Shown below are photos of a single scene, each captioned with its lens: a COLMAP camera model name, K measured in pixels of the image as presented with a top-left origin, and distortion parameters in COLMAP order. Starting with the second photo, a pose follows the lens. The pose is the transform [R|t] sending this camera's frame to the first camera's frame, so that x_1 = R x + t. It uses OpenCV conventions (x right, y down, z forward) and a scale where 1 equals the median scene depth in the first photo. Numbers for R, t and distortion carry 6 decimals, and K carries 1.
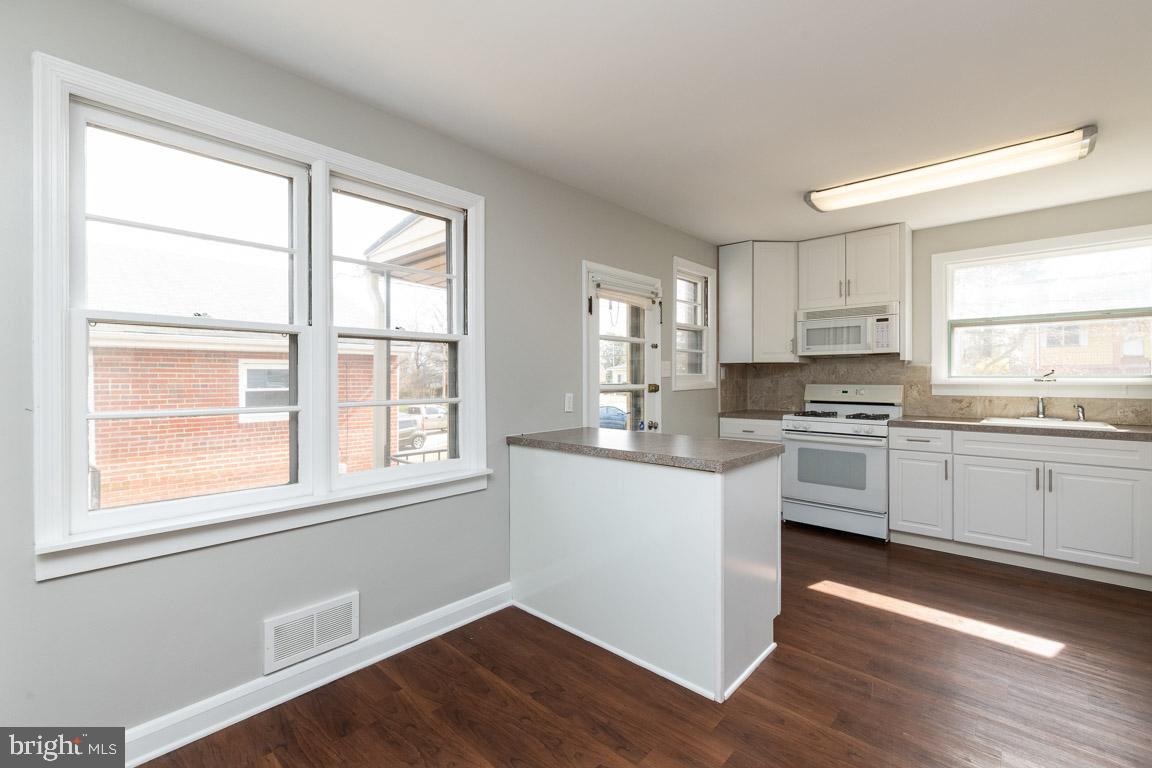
lens RADIAL K [[495.2, 0, 581.3], [0, 495.2, 380.6], [0, 0, 1]] dist [0.001668, -0.000746]
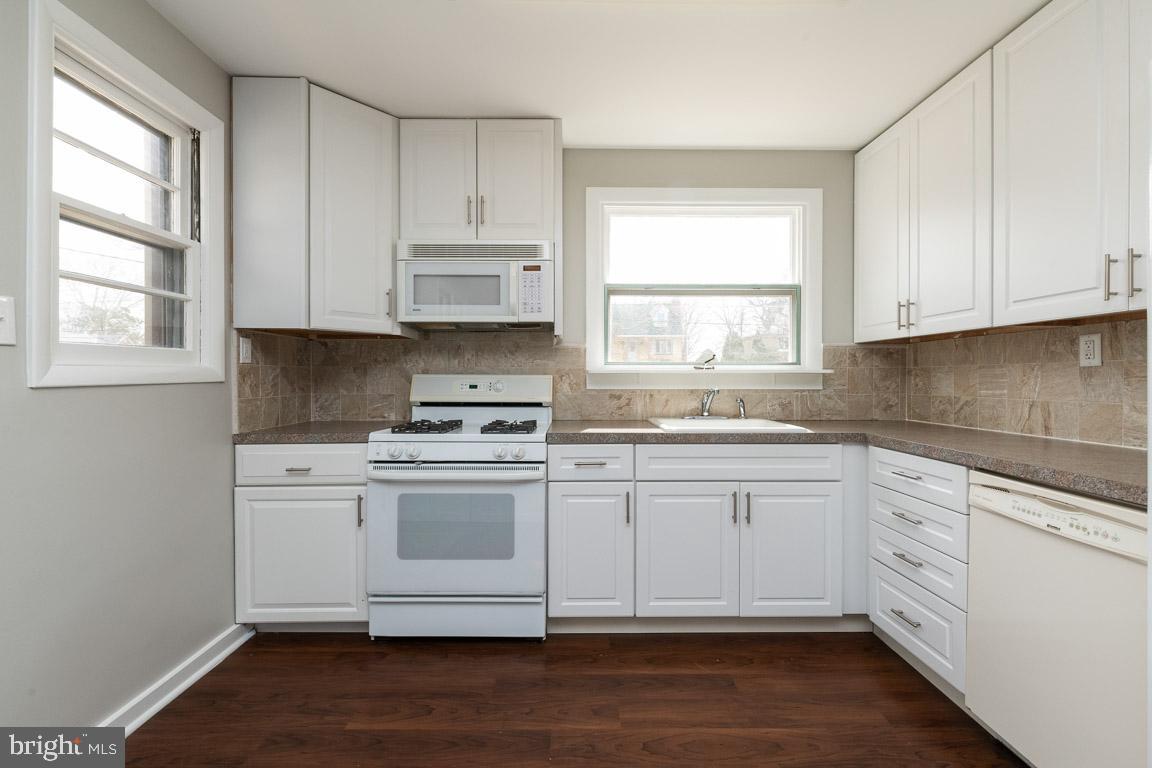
lens RADIAL K [[495.2, 0, 574.5], [0, 495.2, 378.2], [0, 0, 1]] dist [0.001668, -0.000746]
pose [[0.738489, 0.002701, 0.674260, 0.223219], [0.001512, 0.999983, -0.005661, 0.017079], [-0.674264, 0.005200, 0.738472, 0.489288]]
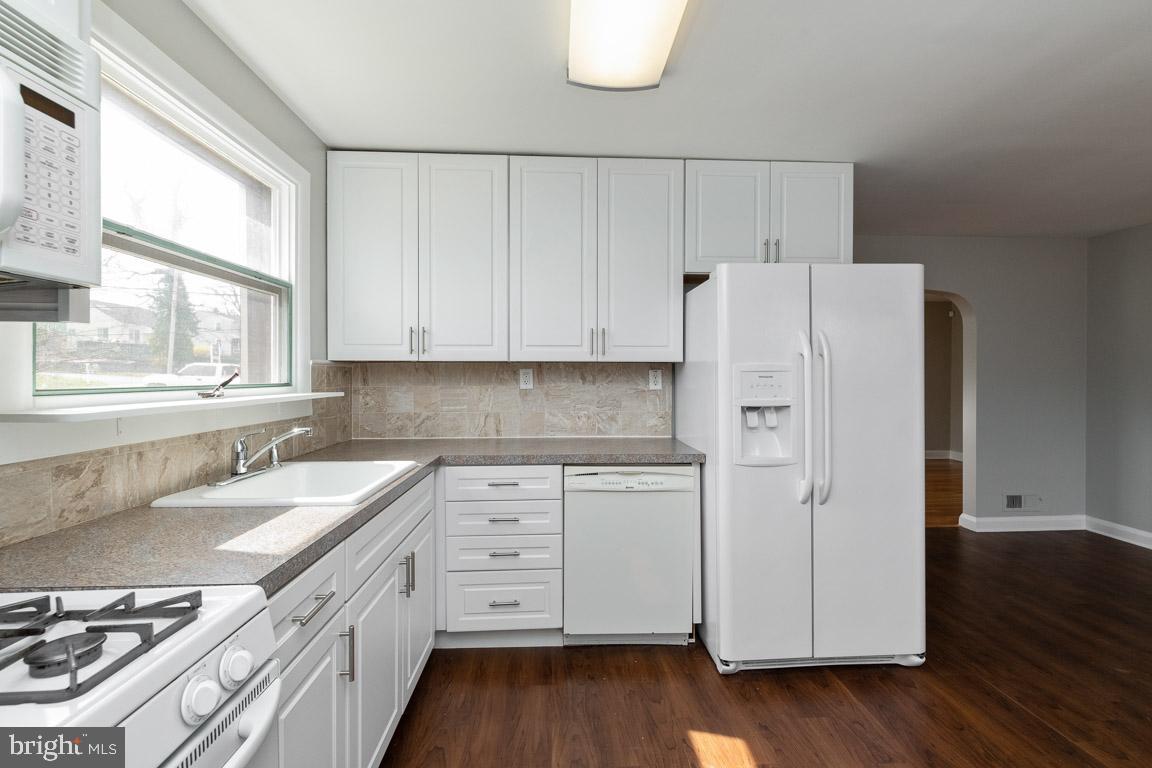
lens RADIAL K [[495.2, 0, 587.8], [0, 495.2, 380.3], [0, 0, 1]] dist [0.001668, -0.000746]
pose [[-0.704009, -0.002345, 0.710187, 0.307104], [0.007834, 0.999908, 0.011068, -0.014863], [-0.710148, 0.013356, -0.703926, 0.942047]]
